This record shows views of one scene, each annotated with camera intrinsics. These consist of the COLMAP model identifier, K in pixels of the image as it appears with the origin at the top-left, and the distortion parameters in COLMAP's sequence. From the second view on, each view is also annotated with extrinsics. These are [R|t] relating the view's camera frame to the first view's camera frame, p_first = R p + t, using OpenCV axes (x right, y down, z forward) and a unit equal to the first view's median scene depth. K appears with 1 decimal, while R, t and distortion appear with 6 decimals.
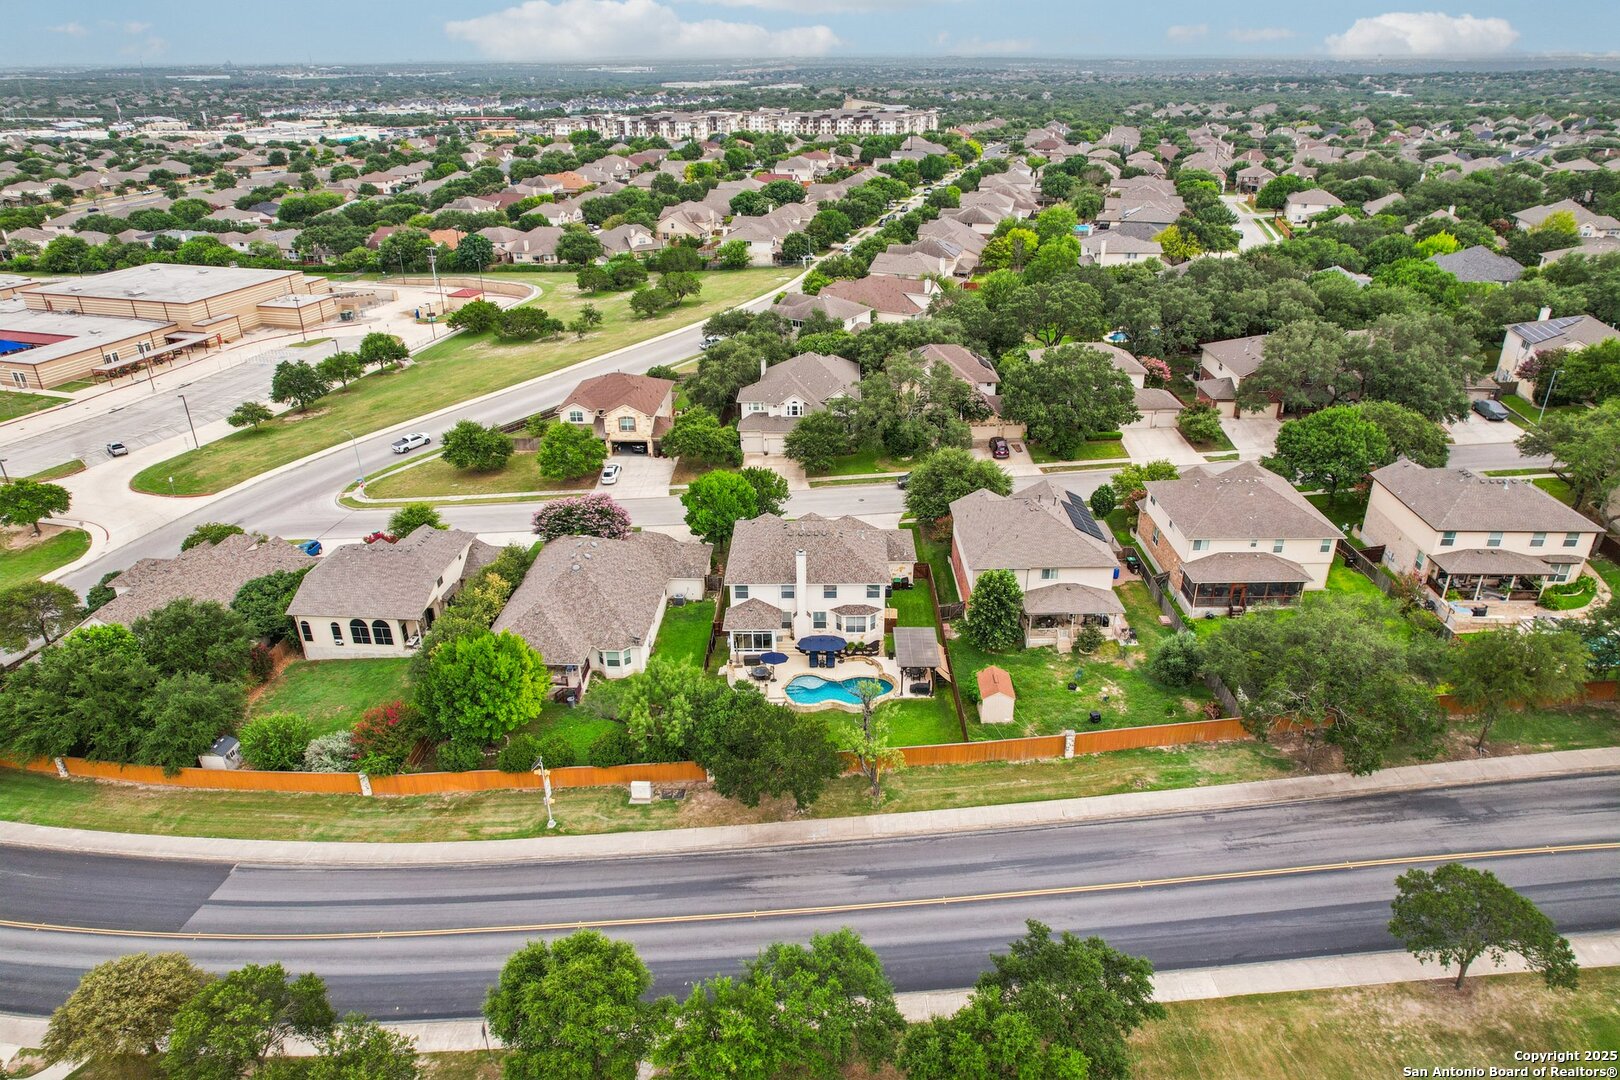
lens RADIAL K [[1004.2, 0, 810.0], [0, 1004.2, 540.0], [0, 0, 1]] dist [-0.070221, 0.051014]
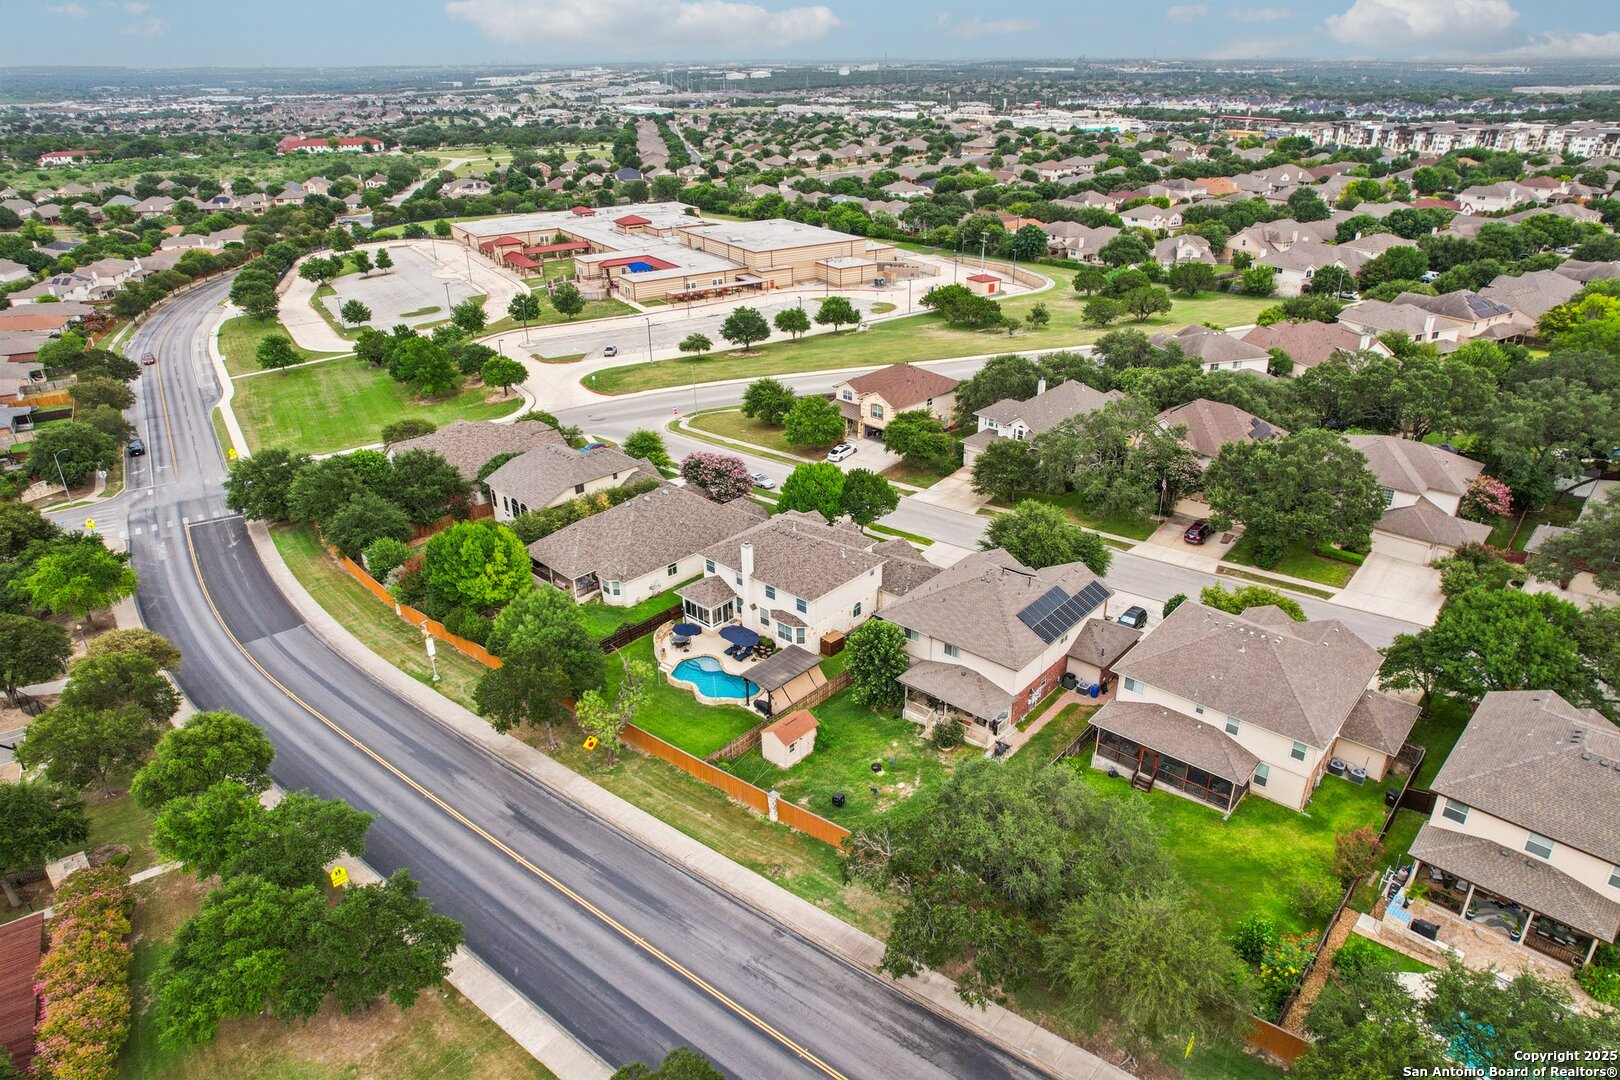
lens RADIAL K [[1004.2, 0, 810.0], [0, 1004.2, 540.0], [0, 0, 1]] dist [-0.070221, 0.051014]
pose [[0.759169, 0.286125, -0.584632, 0.433538], [-0.284100, 0.953786, 0.097878, -0.074888], [0.585619, 0.091788, 0.805373, 0.144607]]
